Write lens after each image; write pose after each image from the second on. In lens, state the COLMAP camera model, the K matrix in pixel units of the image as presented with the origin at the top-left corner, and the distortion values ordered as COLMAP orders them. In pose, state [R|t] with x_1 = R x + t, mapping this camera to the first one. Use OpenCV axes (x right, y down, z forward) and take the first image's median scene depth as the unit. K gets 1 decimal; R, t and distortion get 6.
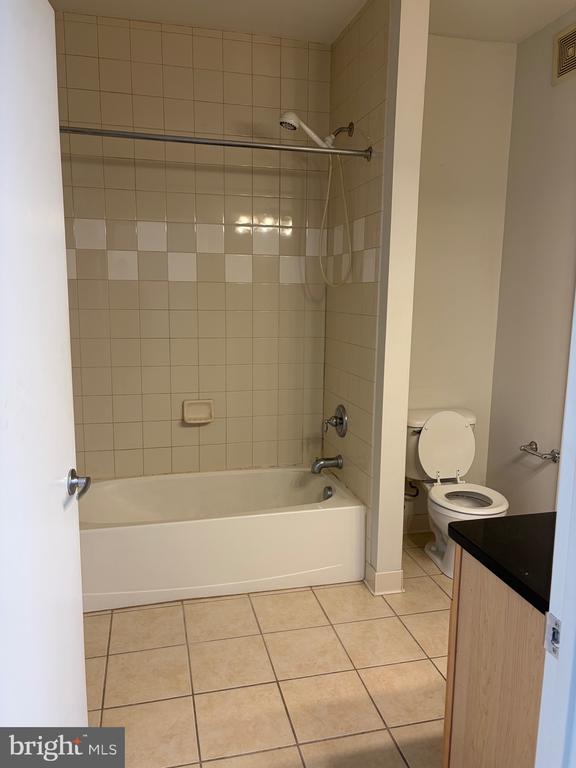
lens RADIAL K [[577.6, 0, 287.2], [0, 577.6, 385.3], [0, 0, 1]] dist [0.032101, -0.038428]
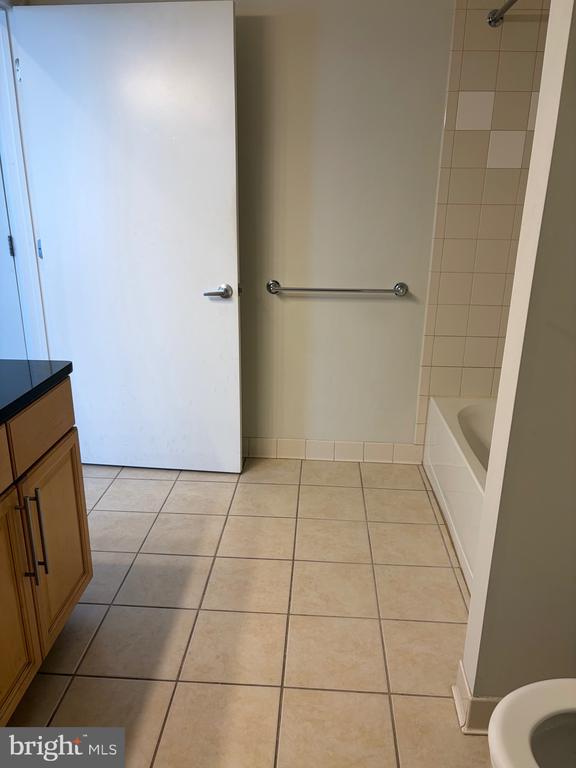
lens RADIAL K [[577.6, 0, 287.7], [0, 577.6, 383.8], [0, 0, 1]] dist [0.032101, -0.038428]
pose [[-0.286537, 0.289483, -0.913289, 0.846193], [-0.167416, 0.923464, 0.345234, -0.147025], [0.943329, 0.251821, -0.216142, 1.125898]]
